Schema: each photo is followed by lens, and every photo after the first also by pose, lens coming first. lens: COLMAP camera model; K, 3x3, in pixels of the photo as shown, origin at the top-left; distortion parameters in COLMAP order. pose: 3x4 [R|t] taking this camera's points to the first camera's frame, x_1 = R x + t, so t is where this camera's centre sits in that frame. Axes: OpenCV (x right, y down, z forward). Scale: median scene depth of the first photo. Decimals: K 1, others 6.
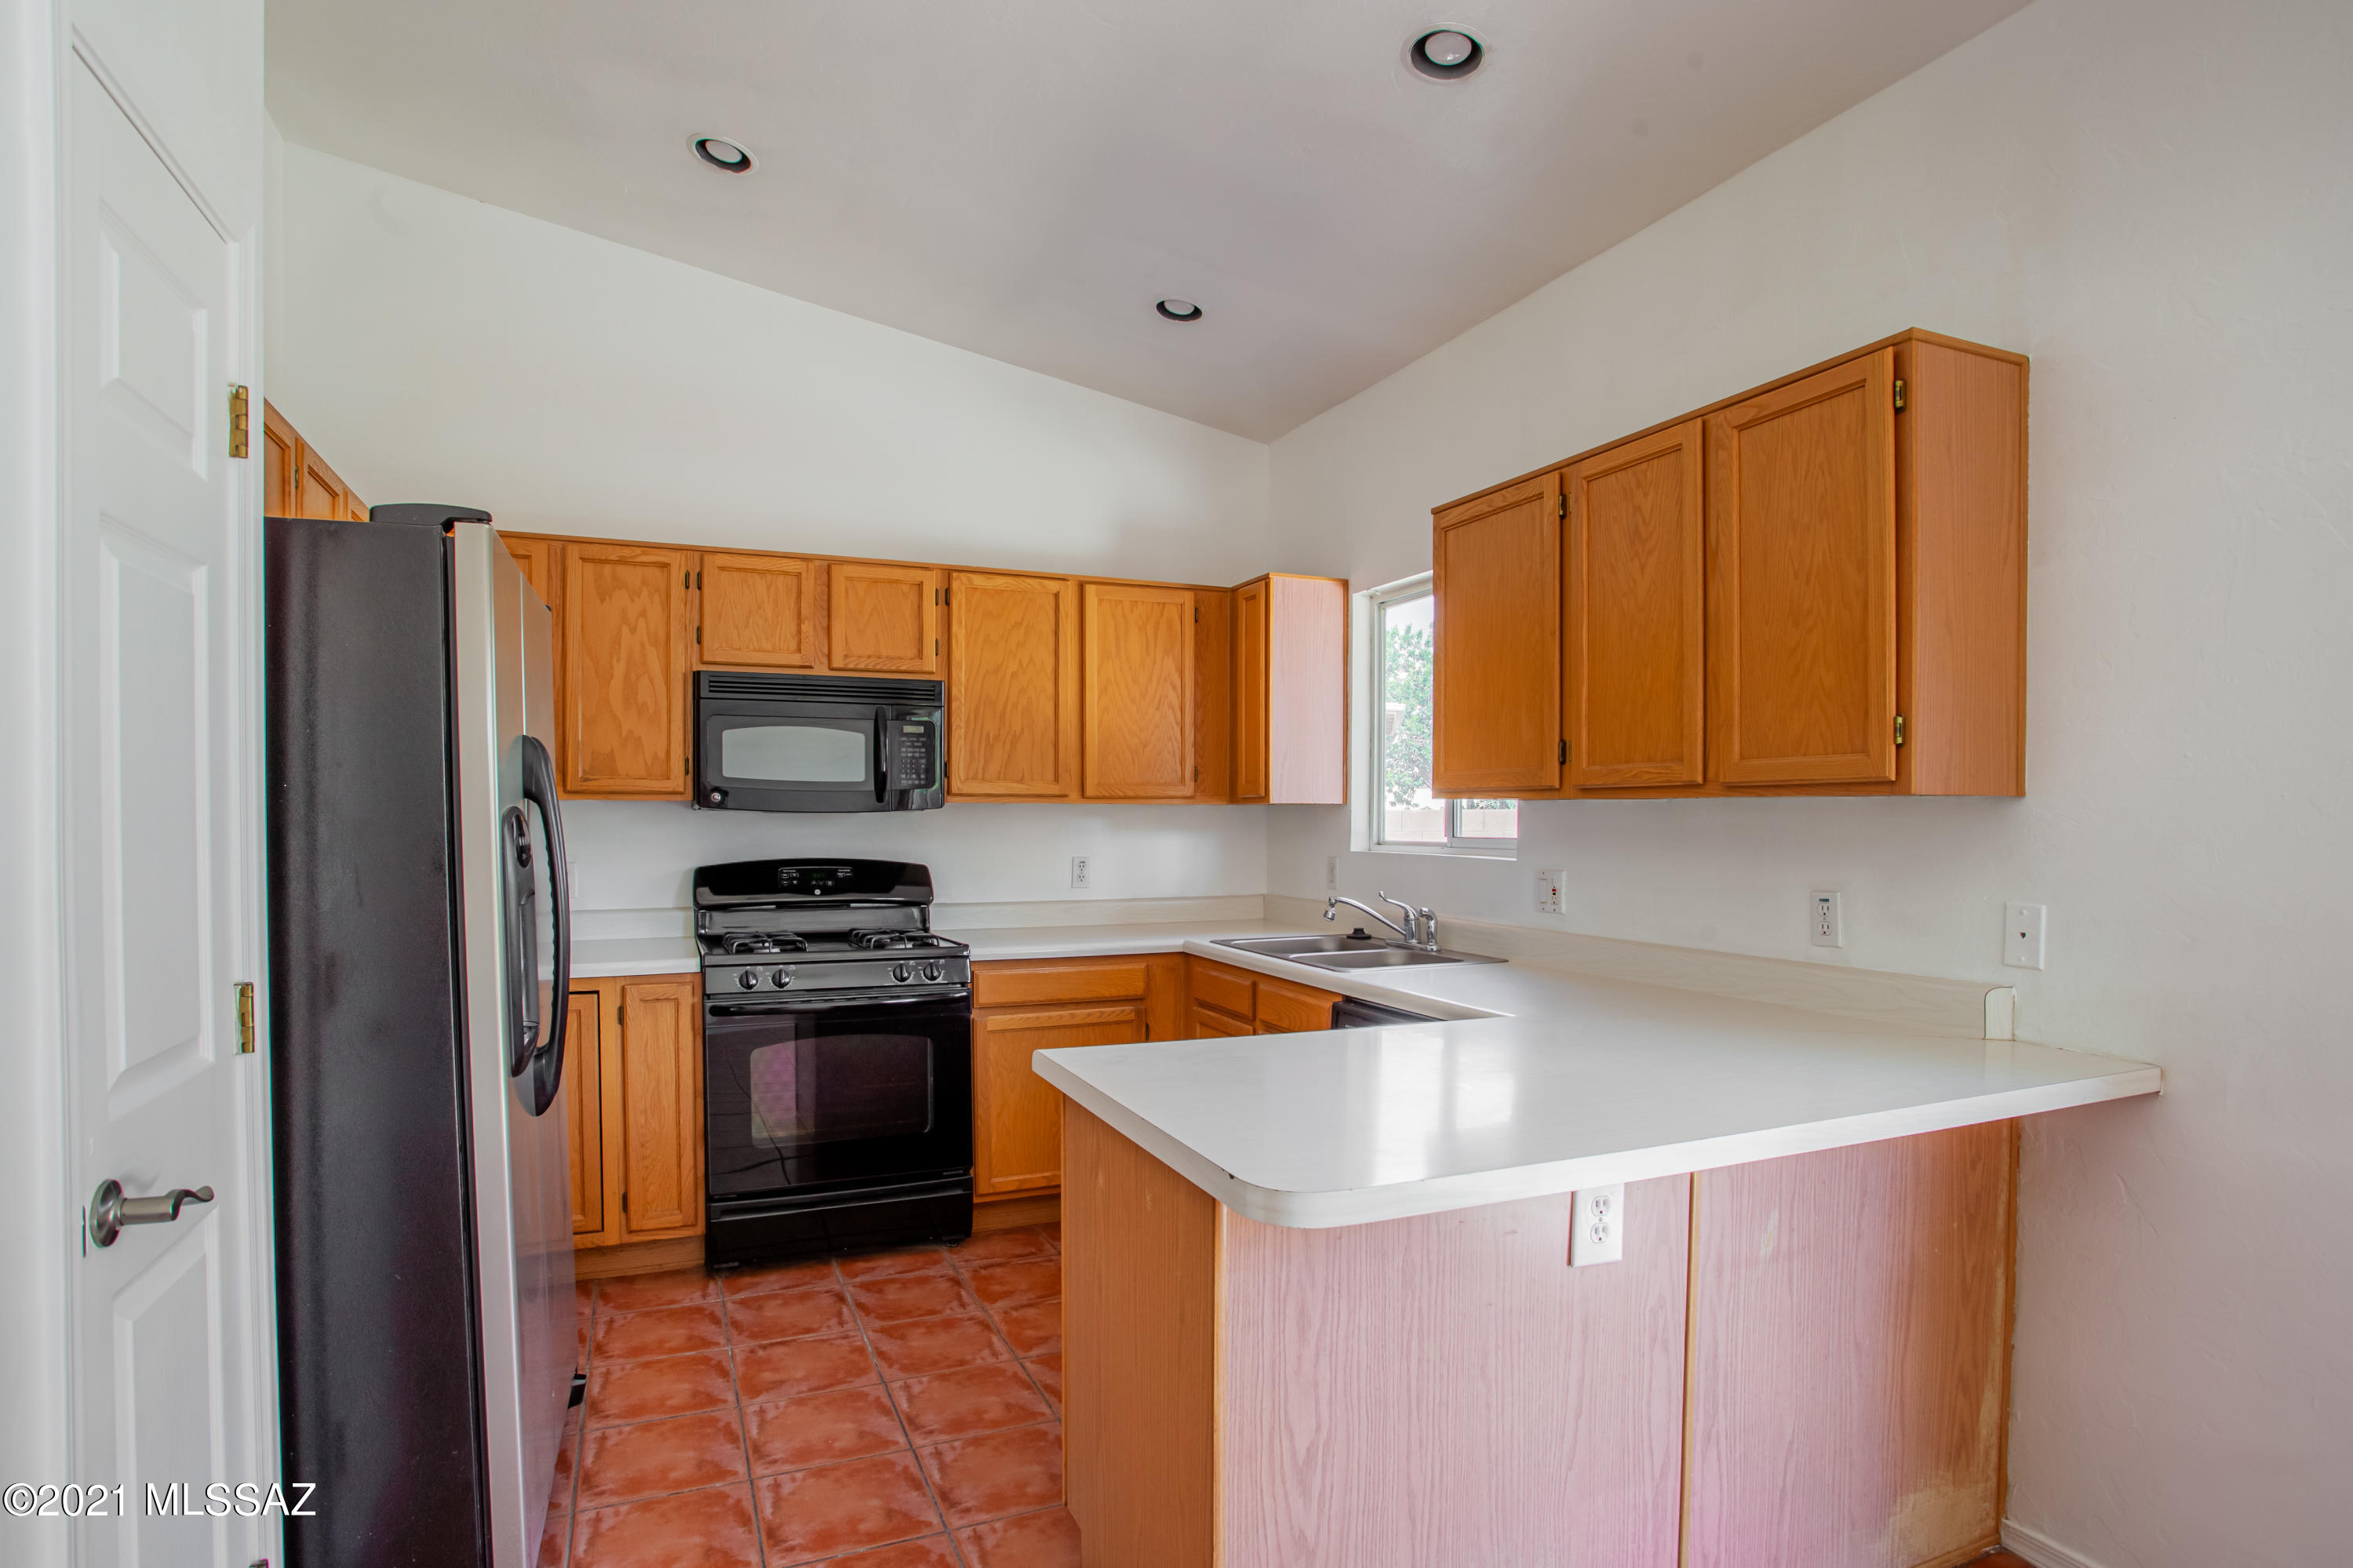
lens RADIAL K [[1191.3, 0, 1157.9], [0, 1191.3, 837.6], [0, 0, 1]] dist [-0.065248, 0.026497]
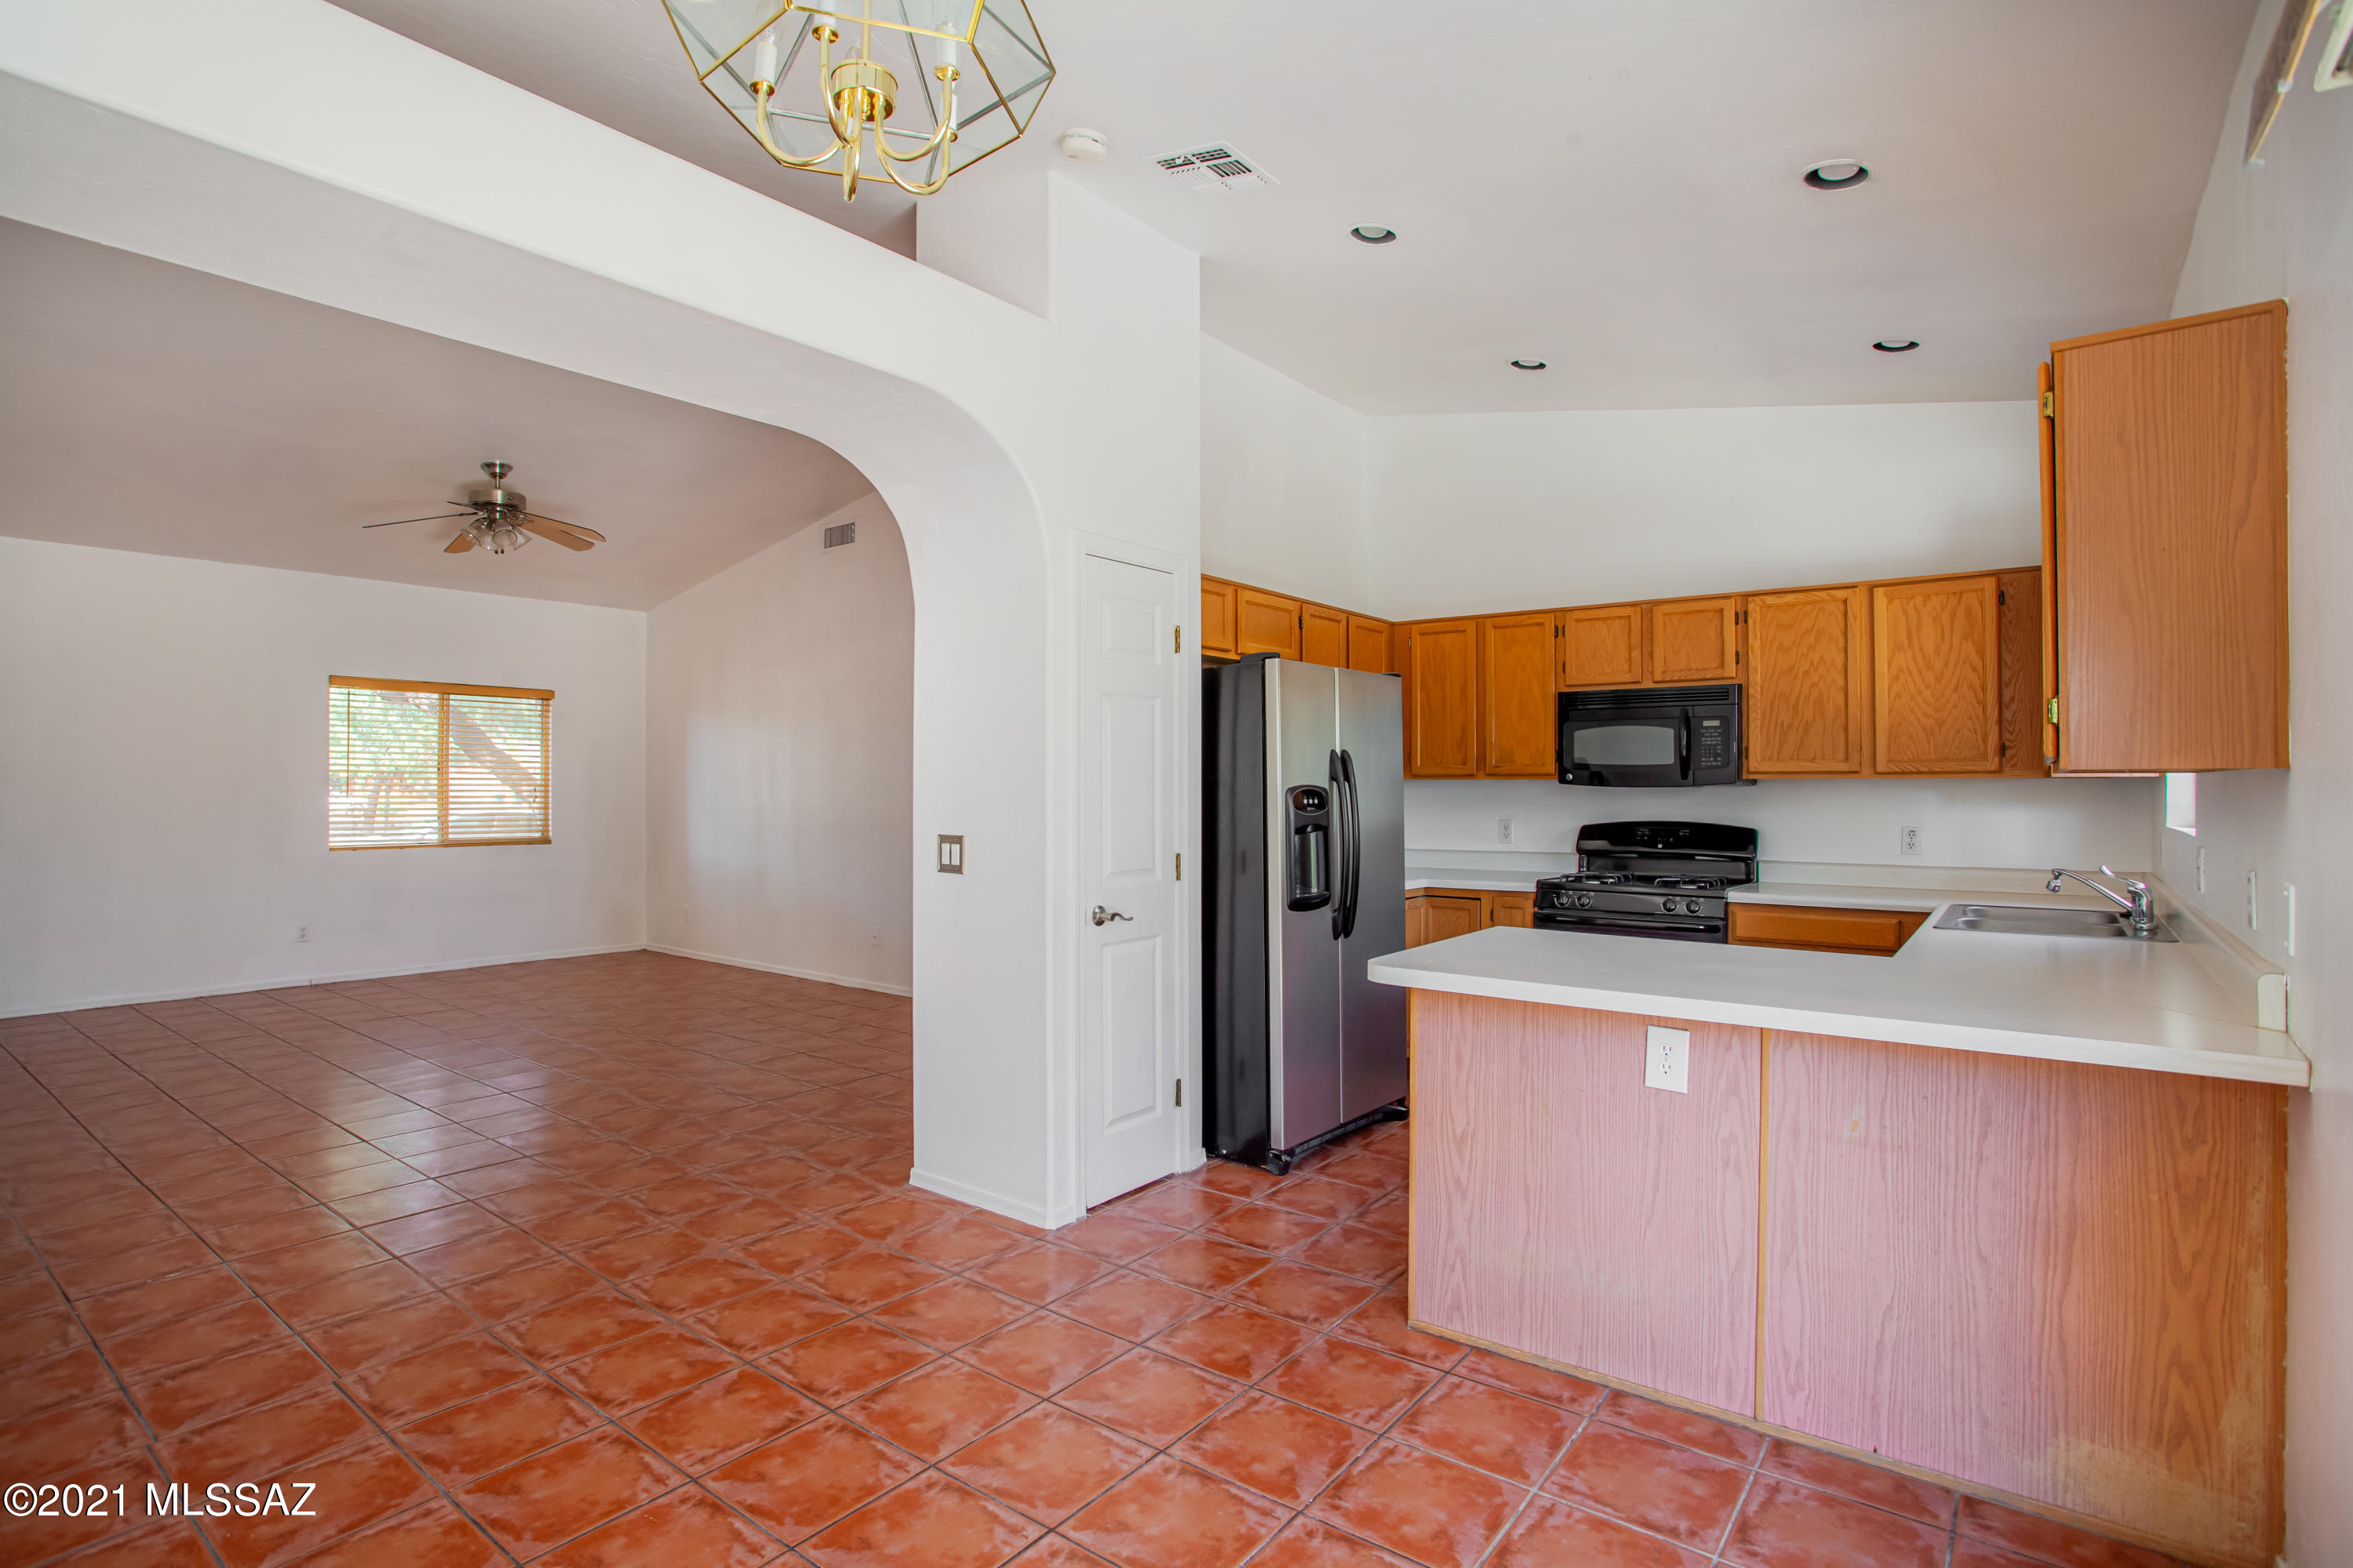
lens RADIAL K [[1191.3, 0, 1170.5], [0, 1191.3, 768.4], [0, 0, 1]] dist [-0.065248, 0.026497]
pose [[0.483400, -0.013254, -0.875299, 0.672187], [-0.018061, 0.999522, -0.025109, 0.000555], [0.875213, 0.027946, 0.482930, -0.139528]]
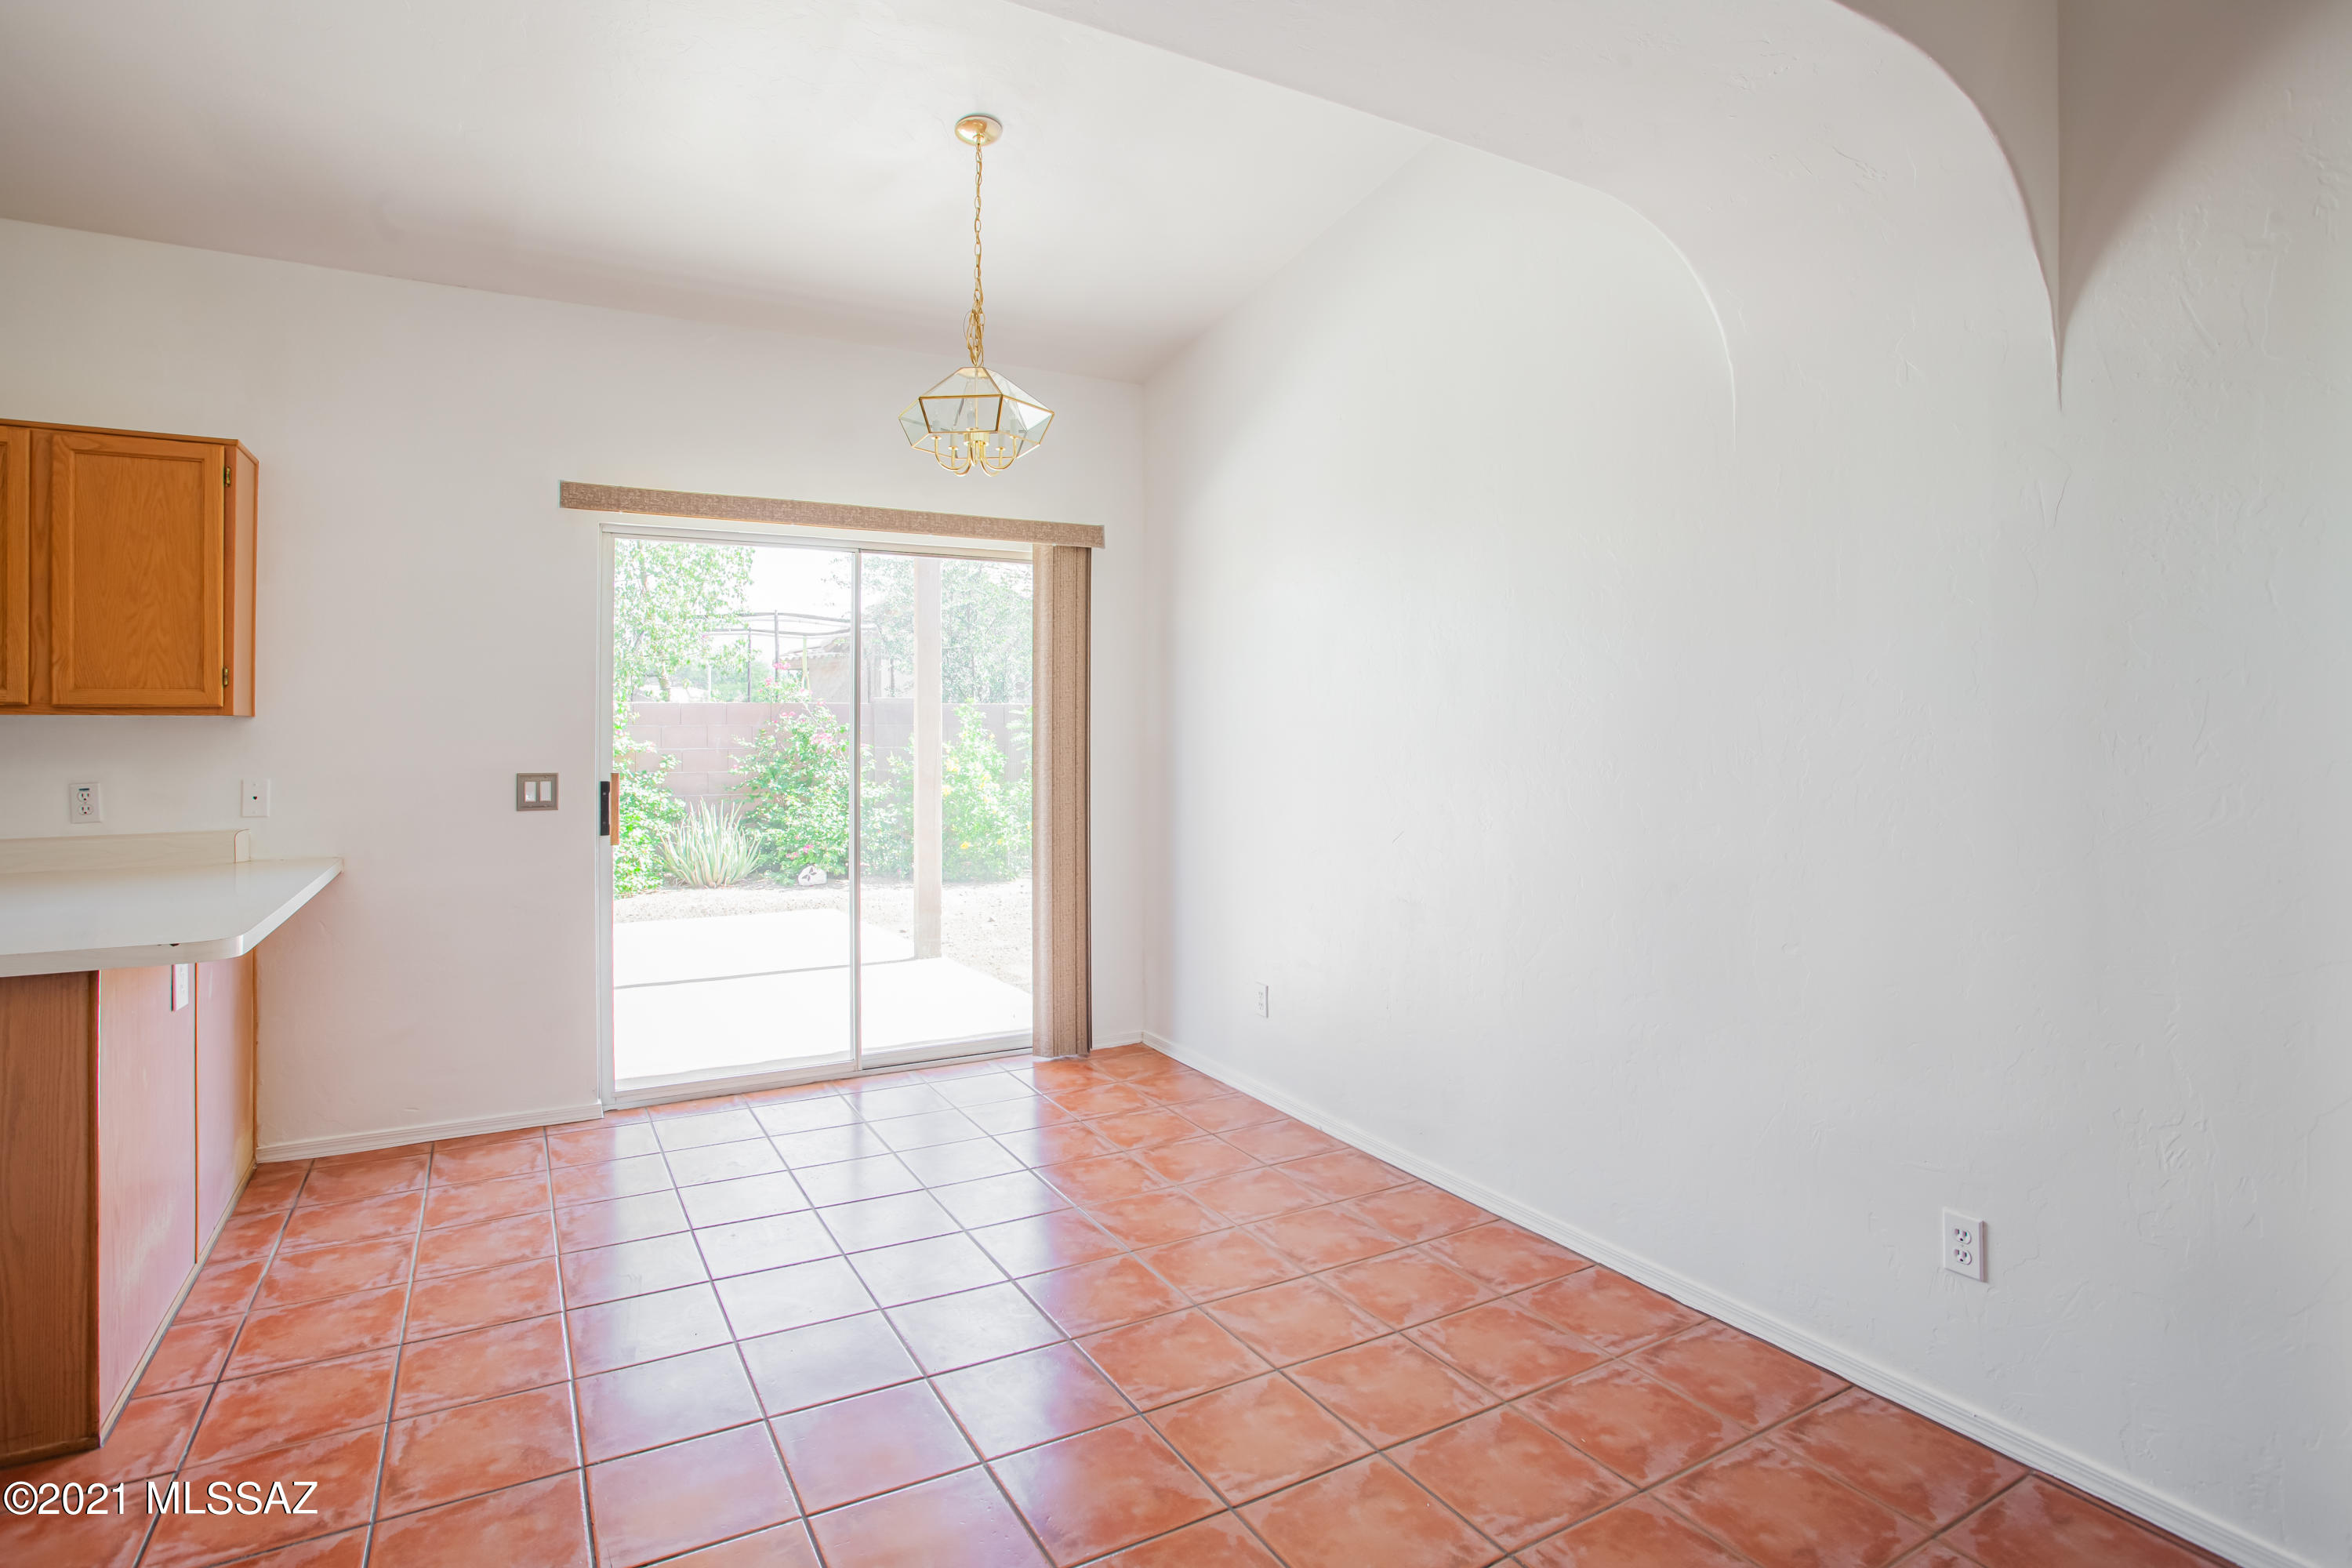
lens RADIAL K [[1191.0, 0, 1177.4], [0, 1191.0, 714.5], [0, 0, 1]] dist [-0.065248, 0.026497]
pose [[-0.123349, 0.003262, 0.992358, -0.646176], [0.024802, 0.999692, -0.000204, -0.002689], [-0.992053, 0.024587, -0.123392, -0.083666]]
